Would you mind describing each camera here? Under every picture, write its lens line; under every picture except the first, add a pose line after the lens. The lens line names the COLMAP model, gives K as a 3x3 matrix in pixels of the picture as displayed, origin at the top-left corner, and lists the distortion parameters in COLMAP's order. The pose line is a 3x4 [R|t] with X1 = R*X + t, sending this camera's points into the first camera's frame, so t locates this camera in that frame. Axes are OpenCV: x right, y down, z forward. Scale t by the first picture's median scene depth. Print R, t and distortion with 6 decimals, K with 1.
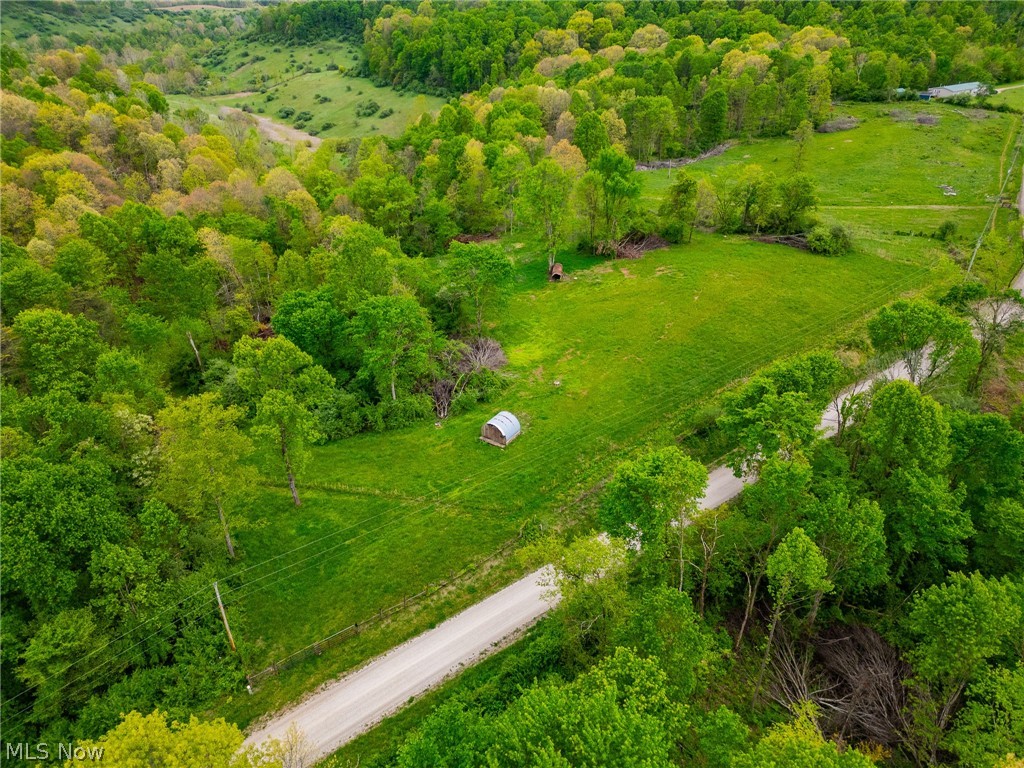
lens RADIAL K [[720.8, 0, 512.0], [0, 720.8, 384.0], [0, 0, 1]] dist [0.083511, -0.064898]
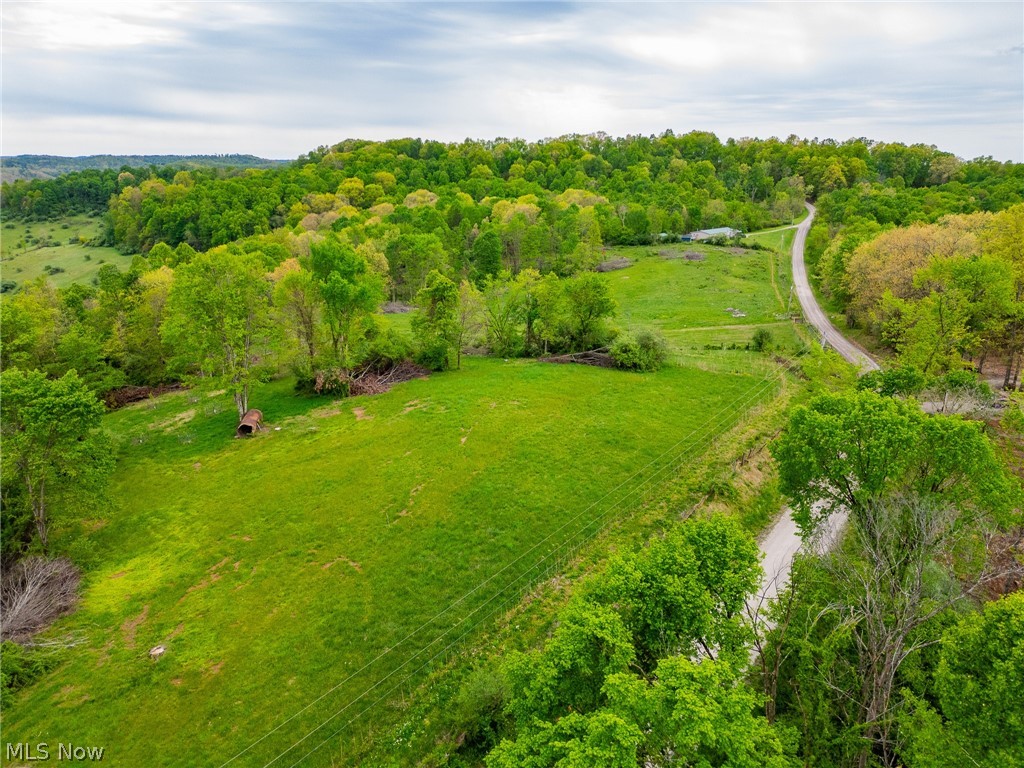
lens RADIAL K [[717.1, 0, 512.0], [0, 717.1, 384.0], [0, 0, 1]] dist [0.120084, -0.120823]
pose [[0.963875, -0.069941, 0.257009, 0.110135], [0.126742, 0.969103, -0.211601, -0.024313], [-0.234268, 0.236531, 0.942959, 0.319163]]
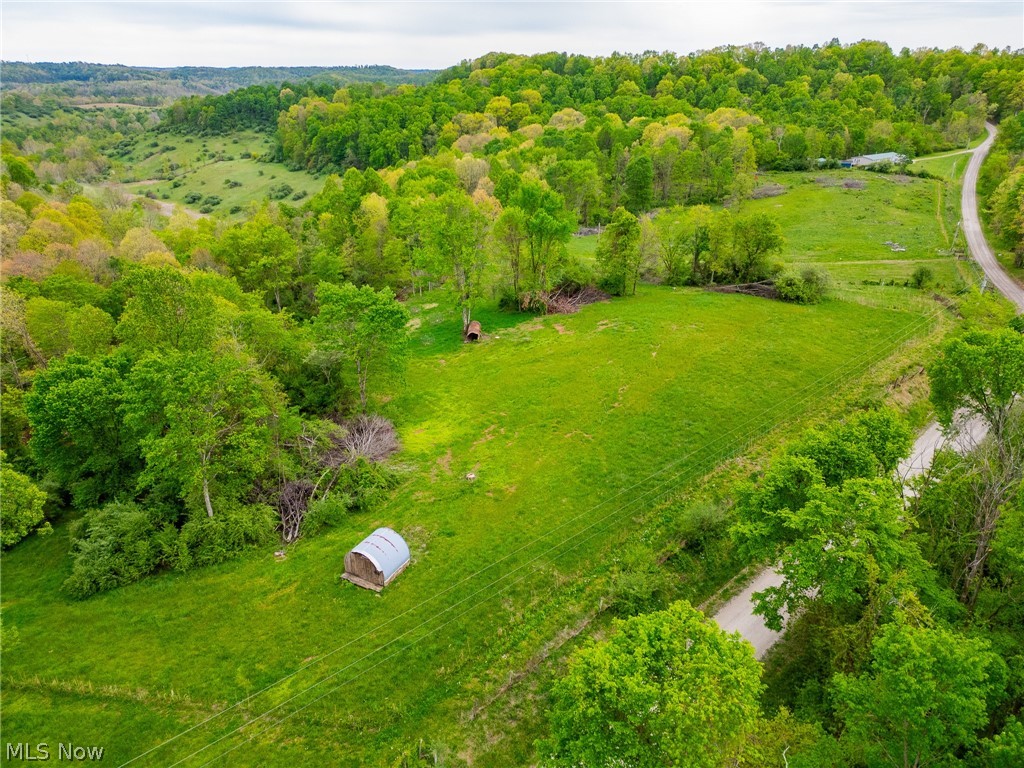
lens RADIAL K [[720.8, 0, 512.0], [0, 720.8, 384.0], [0, 0, 1]] dist [0.083511, -0.064898]
pose [[0.995185, -0.033843, 0.091982, 0.027105], [0.044646, 0.992002, -0.118059, -0.003670], [-0.087251, 0.121597, 0.988737, 0.208552]]
